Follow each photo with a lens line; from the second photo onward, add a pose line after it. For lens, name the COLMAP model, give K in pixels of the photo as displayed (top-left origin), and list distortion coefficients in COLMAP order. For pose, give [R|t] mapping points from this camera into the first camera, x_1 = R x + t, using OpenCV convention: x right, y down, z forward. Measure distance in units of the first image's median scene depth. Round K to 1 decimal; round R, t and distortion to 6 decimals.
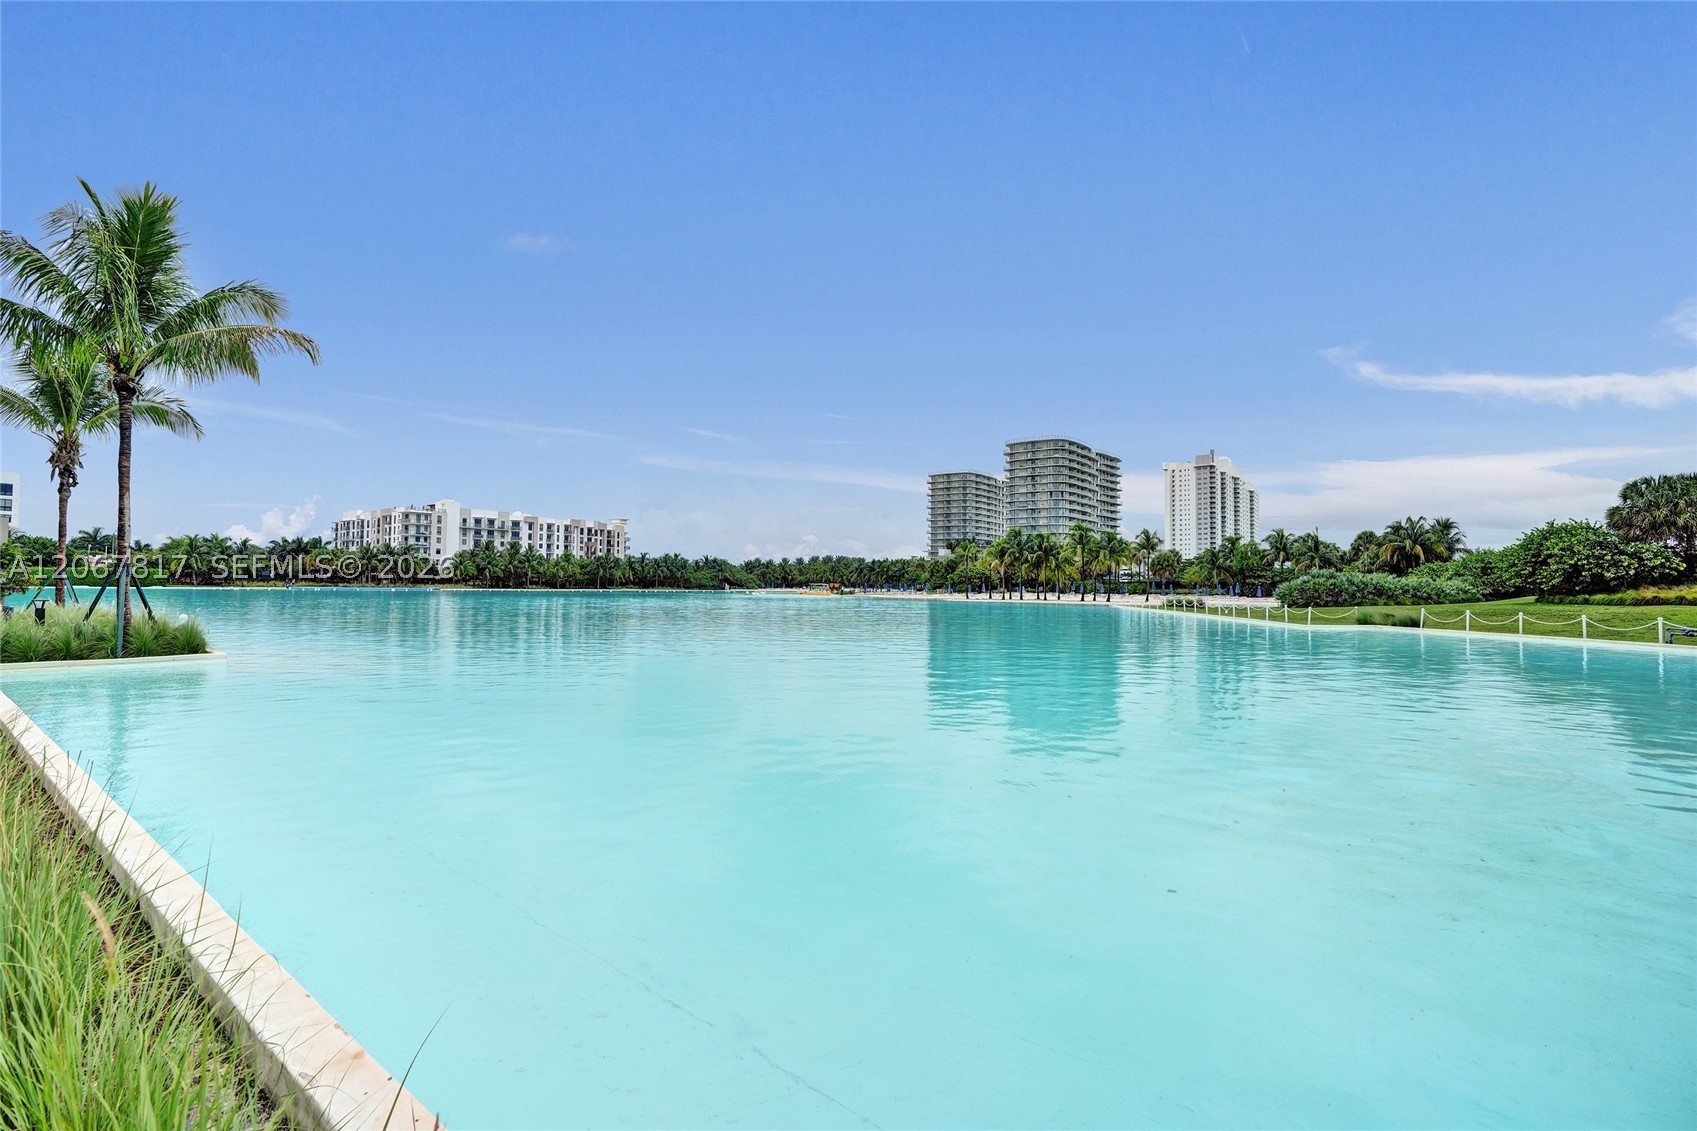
lens RADIAL K [[848.9, 0, 848.5], [0, 848.9, 565.5], [0, 0, 1]] dist [-0.037581, 0.000174]
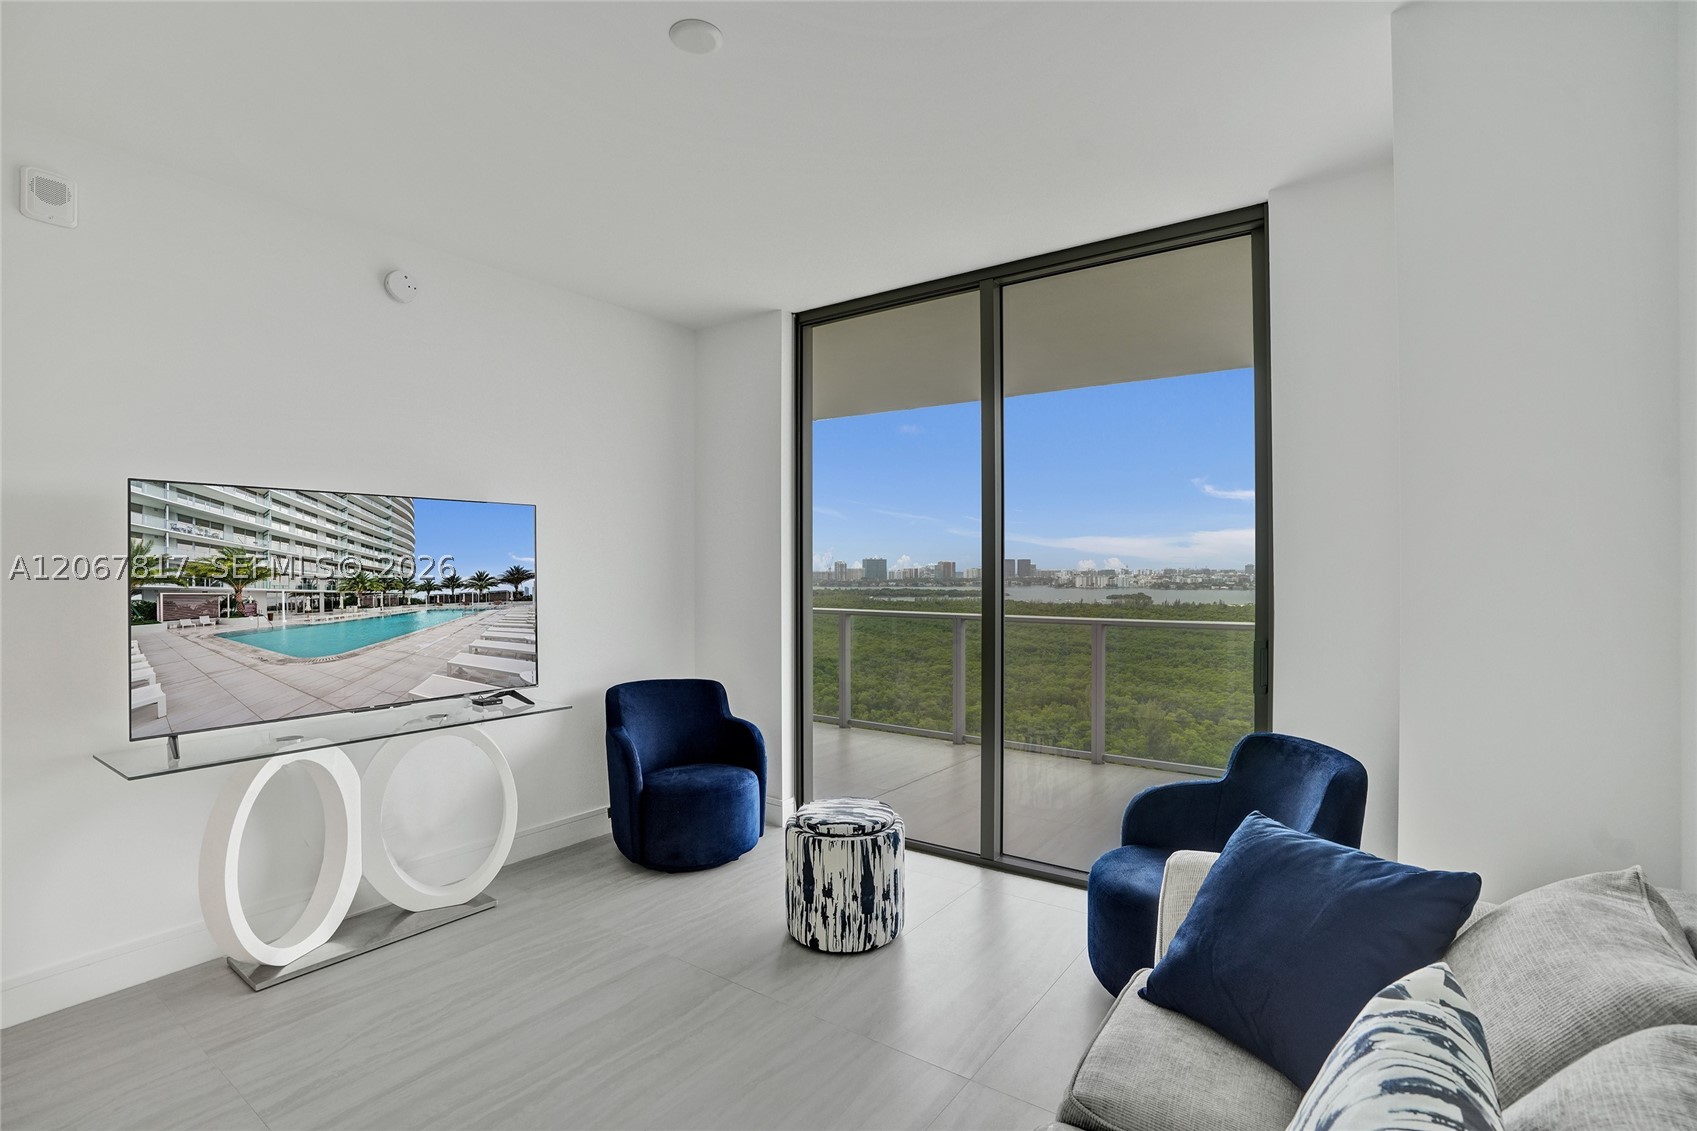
lens RADIAL K [[840.3, 0, 849.7], [0, 840.3, 575.0], [0, 0, 1]] dist [-0.038649, 0.000334]
pose [[0.953893, 0.006183, 0.300082, -0.901877], [-0.010352, 0.999871, 0.012307, -0.029289], [-0.299967, -0.014846, 0.953834, -0.773745]]
